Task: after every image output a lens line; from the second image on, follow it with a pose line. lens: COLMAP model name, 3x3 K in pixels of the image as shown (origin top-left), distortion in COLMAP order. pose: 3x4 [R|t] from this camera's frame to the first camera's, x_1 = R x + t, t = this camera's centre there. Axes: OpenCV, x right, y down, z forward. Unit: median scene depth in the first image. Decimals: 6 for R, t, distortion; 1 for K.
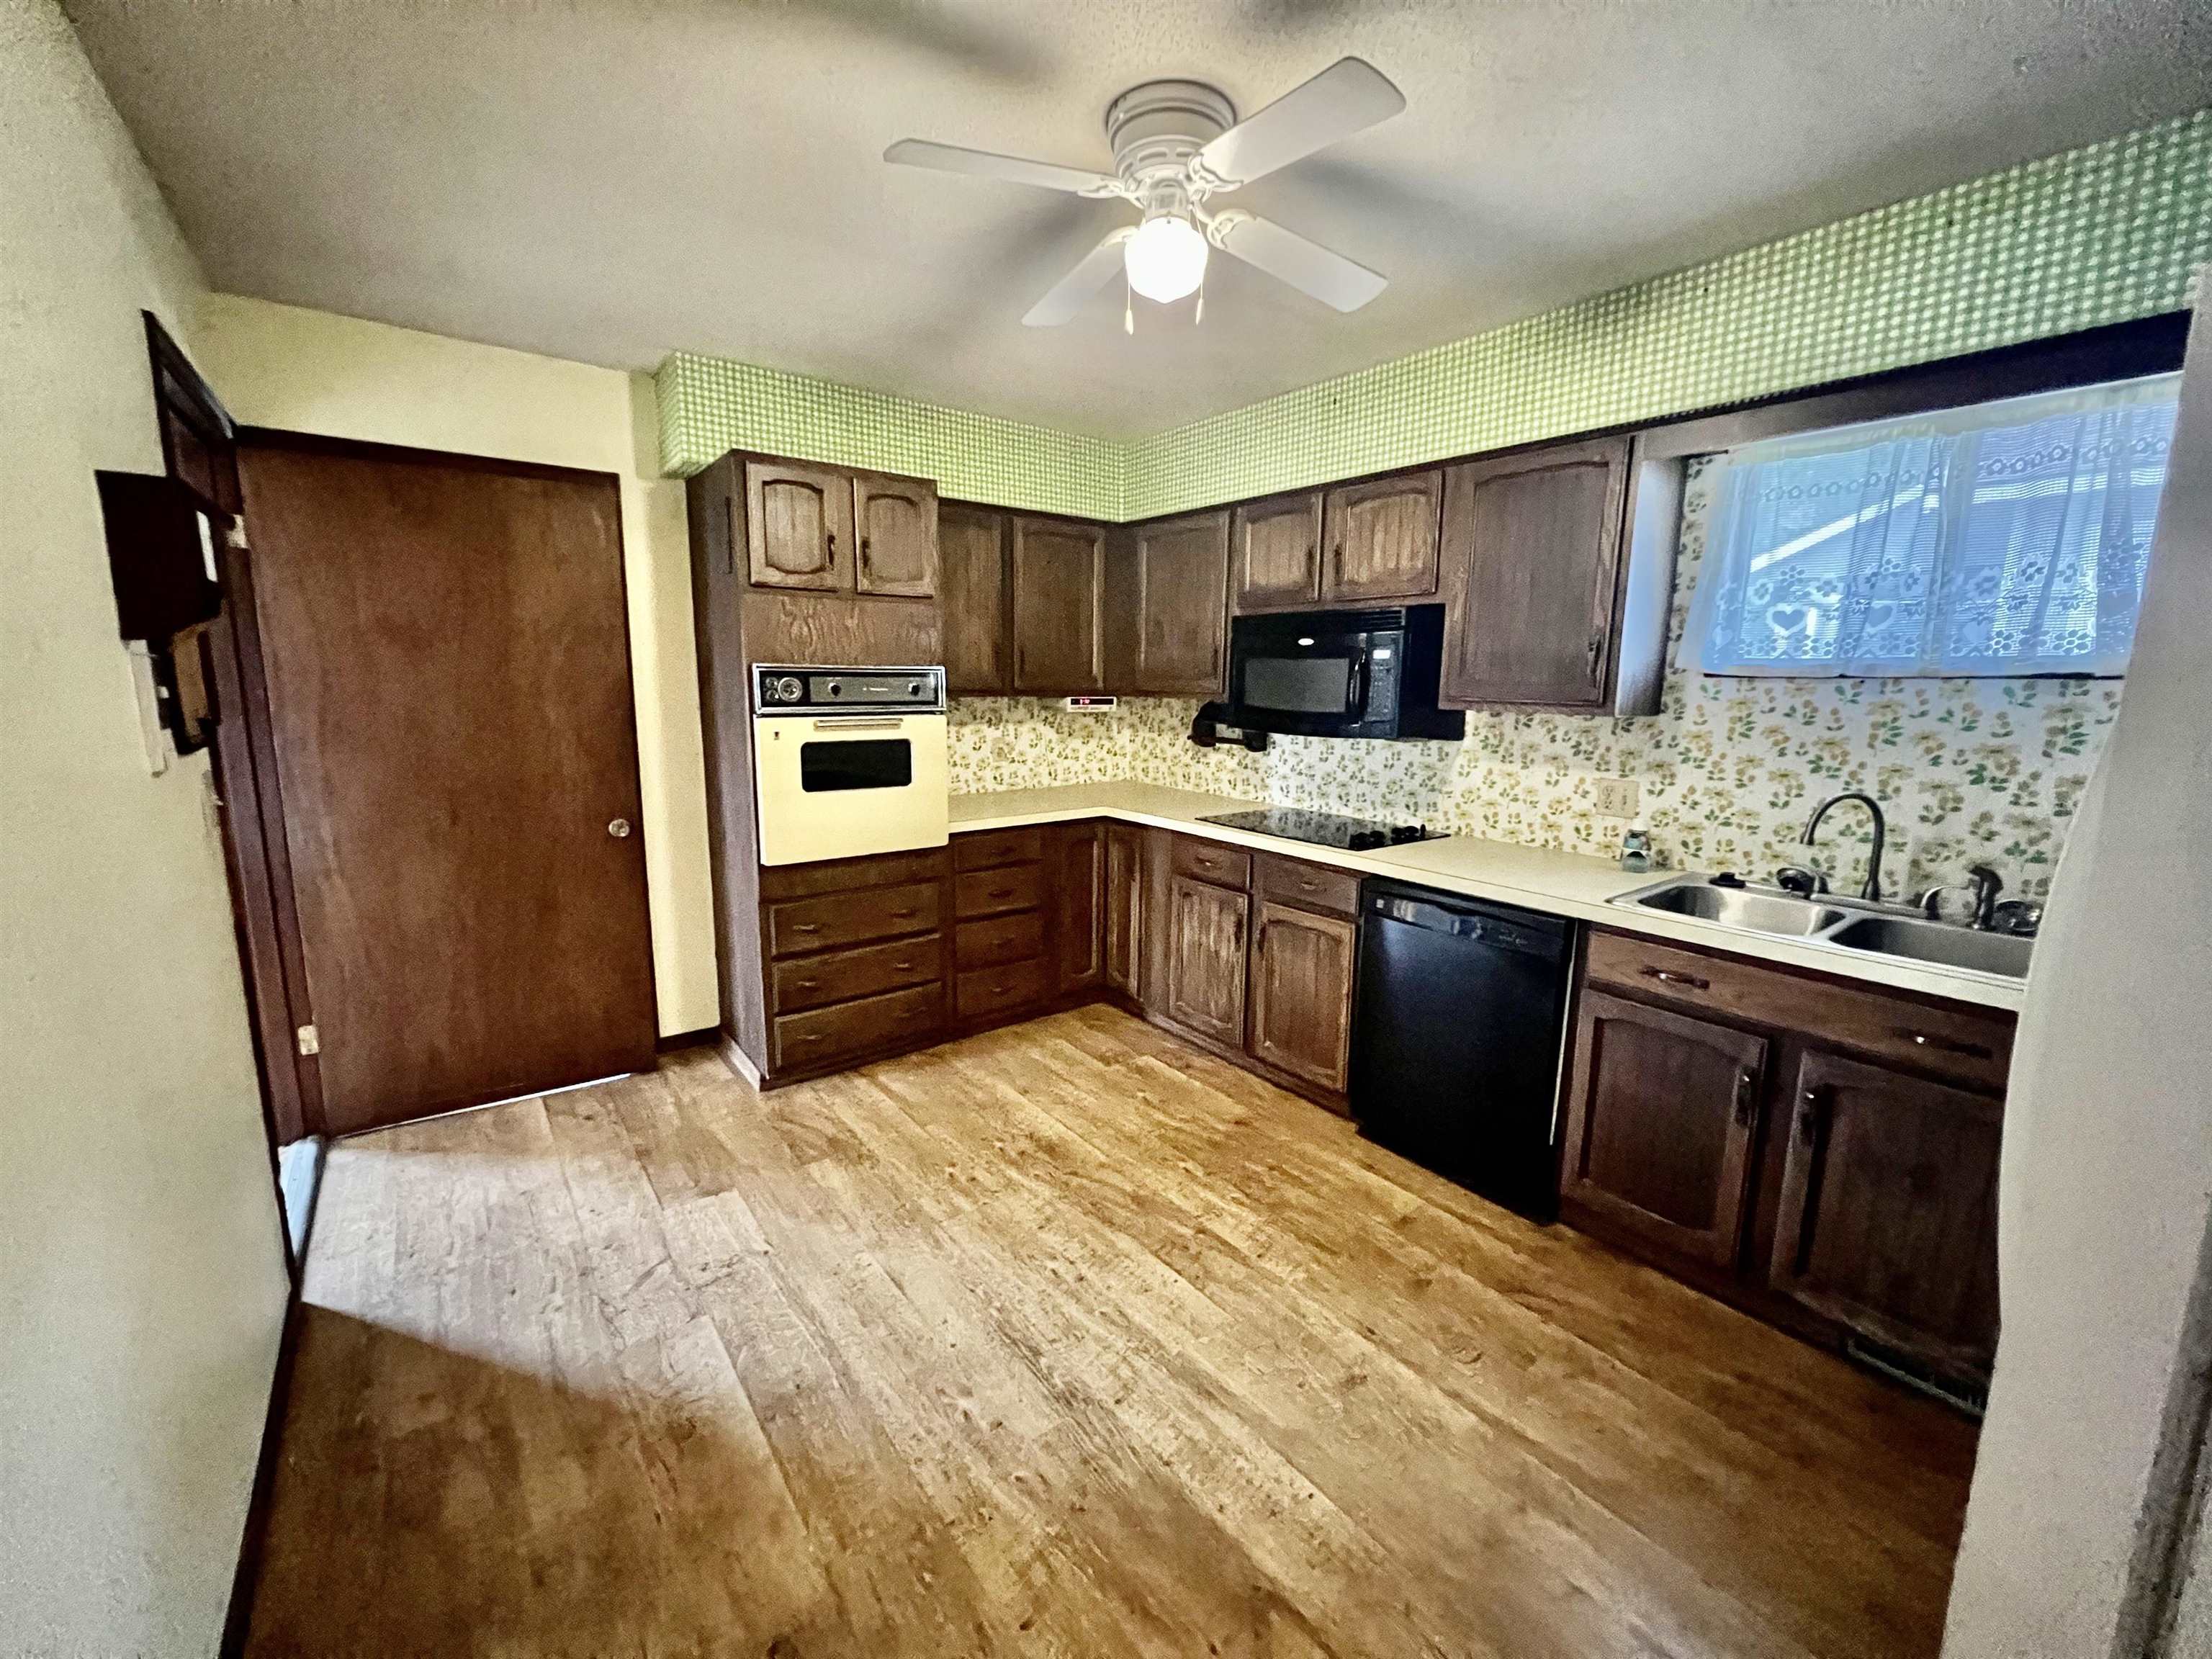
lens RADIAL K [[896.9, 0, 1098.6], [0, 896.9, 825.2], [0, 0, 1]] dist [-0.001707, 0.000040]
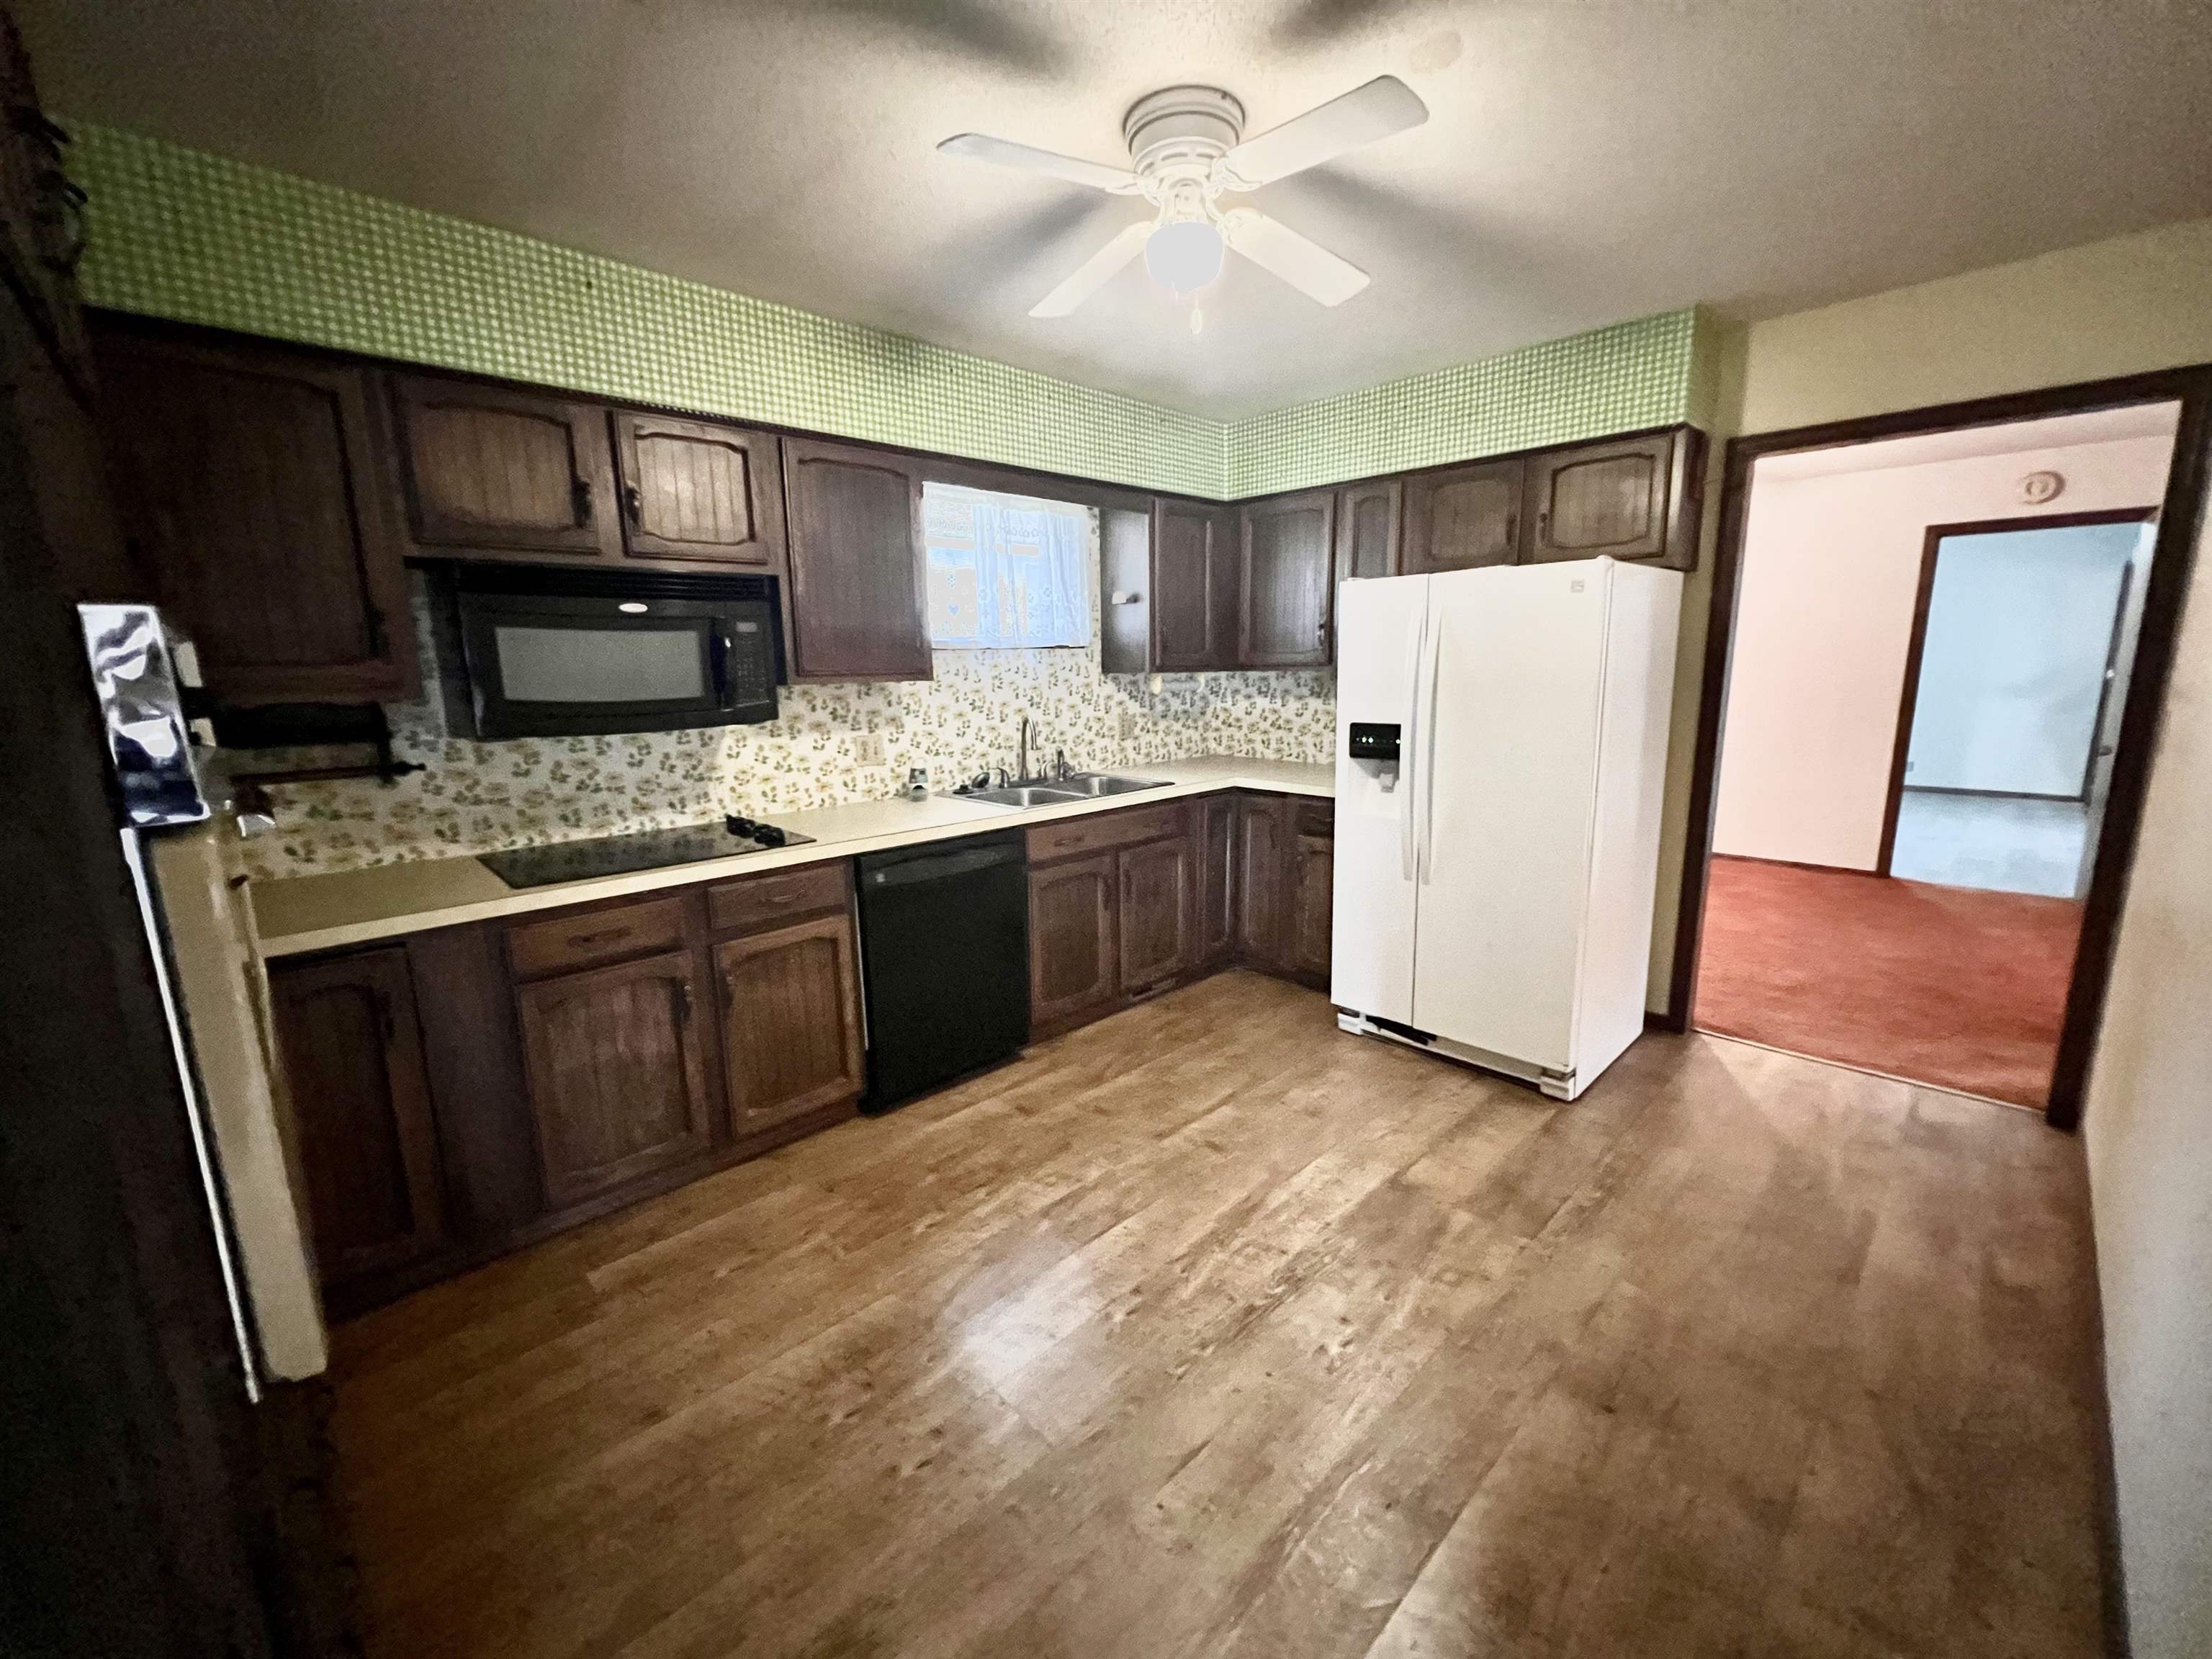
lens RADIAL K [[896.9, 0, 1093.4], [0, 896.9, 830.9], [0, 0, 1]] dist [-0.001707, 0.000040]
pose [[-0.121802, -0.203718, 0.971423, -0.680843], [0.172360, 0.959499, 0.222829, -0.147526], [-0.977474, 0.194576, -0.081756, 0.837559]]
